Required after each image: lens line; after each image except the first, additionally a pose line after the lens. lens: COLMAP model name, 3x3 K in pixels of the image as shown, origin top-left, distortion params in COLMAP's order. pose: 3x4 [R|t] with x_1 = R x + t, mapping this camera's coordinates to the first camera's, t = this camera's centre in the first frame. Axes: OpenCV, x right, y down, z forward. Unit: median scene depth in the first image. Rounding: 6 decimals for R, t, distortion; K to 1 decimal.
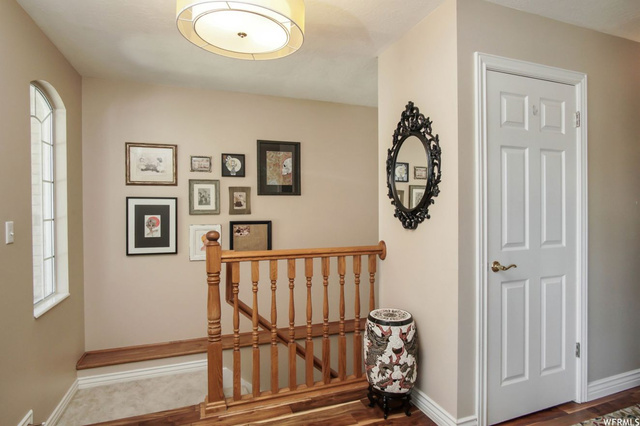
lens RADIAL K [[306.0, 0, 307.9], [0, 306.0, 211.9], [0, 0, 1]] dist [-0.000534, -0.000037]
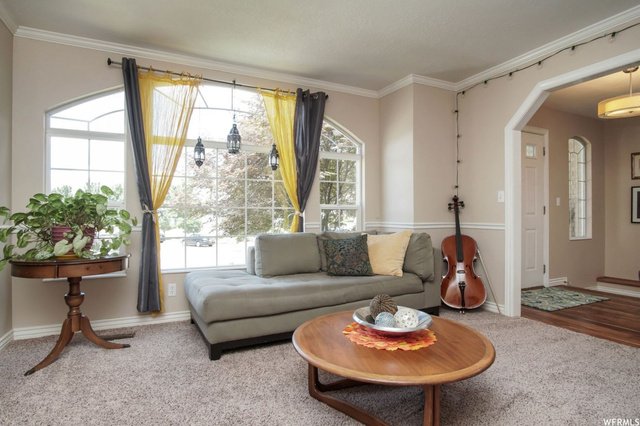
lens RADIAL K [[306.0, 0, 307.9], [0, 306.0, 211.9], [0, 0, 1]] dist [-0.000534, -0.000037]
pose [[0.157876, 0.001675, -0.987458, 0.743869], [-0.007538, 0.999971, 0.000491, 0.097274], [0.987430, 0.007365, 0.157884, -0.954888]]
